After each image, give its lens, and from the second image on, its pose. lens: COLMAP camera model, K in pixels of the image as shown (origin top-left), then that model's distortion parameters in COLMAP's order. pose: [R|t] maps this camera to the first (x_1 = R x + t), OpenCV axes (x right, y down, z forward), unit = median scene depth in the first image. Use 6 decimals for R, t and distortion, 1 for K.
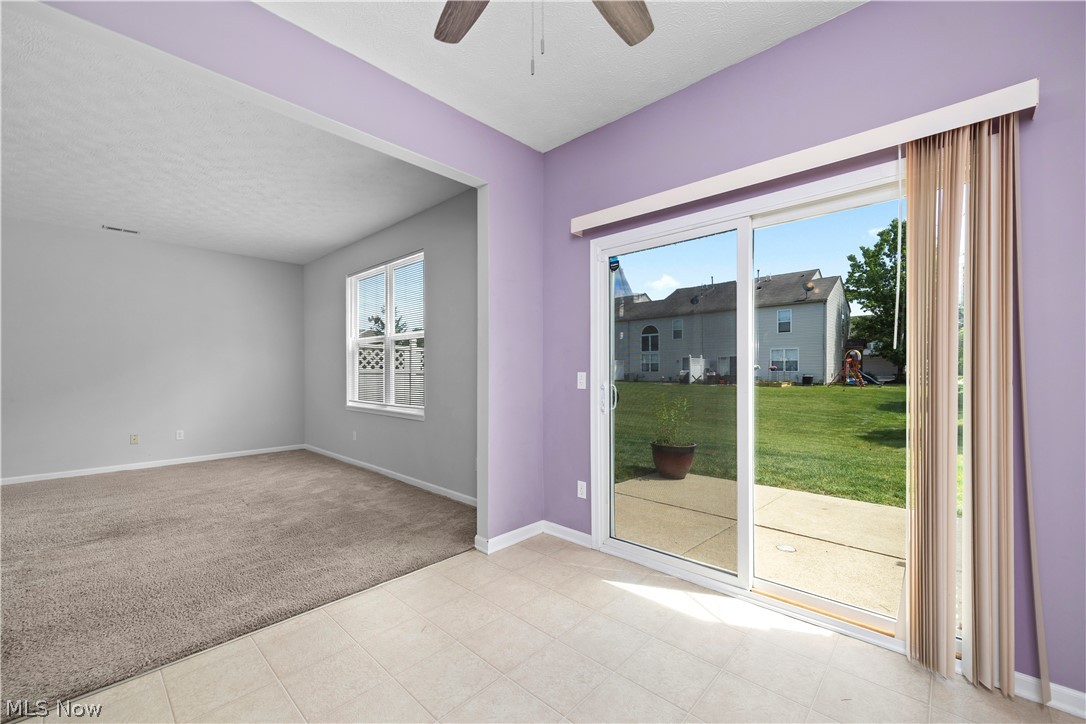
lens RADIAL K [[427.2, 0, 543.3], [0, 427.2, 369.7], [0, 0, 1]] dist [0.004346, -0.000972]
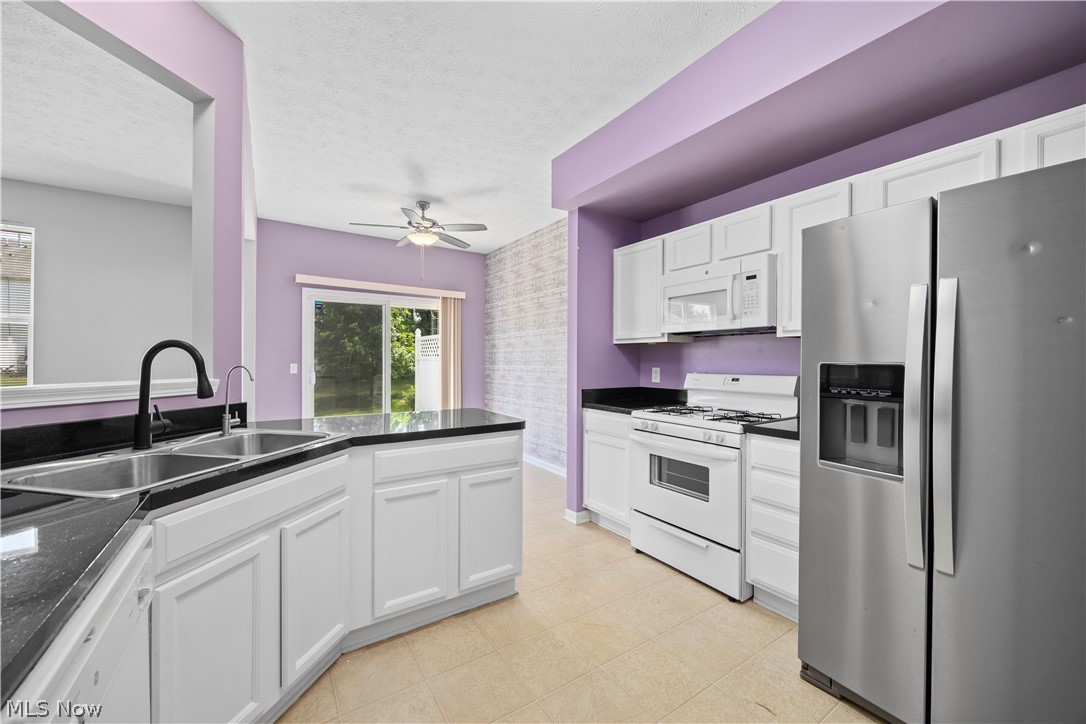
lens RADIAL K [[427.2, 0, 554.4], [0, 427.2, 357.6], [0, 0, 1]] dist [0.004346, -0.000972]
pose [[0.177495, 0.009197, 0.984079, -0.156613], [-0.009666, 0.999924, -0.007602, -0.001461], [-0.984074, -0.008162, 0.177570, -0.035154]]
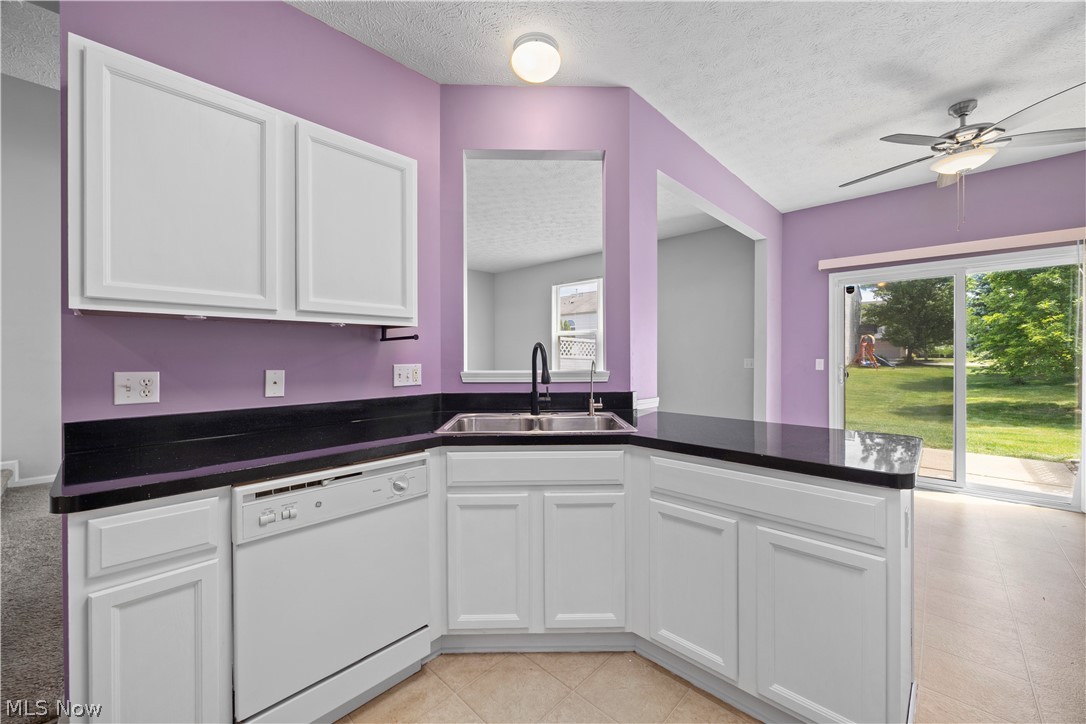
lens RADIAL K [[427.2, 0, 534.9], [0, 427.2, 354.4], [0, 0, 1]] dist [0.004346, -0.000972]
pose [[0.999971, -0.002676, 0.007112, -0.105714], [0.002653, 0.999991, 0.003201, -0.001896], [-0.007120, -0.003182, 0.999970, -0.060565]]
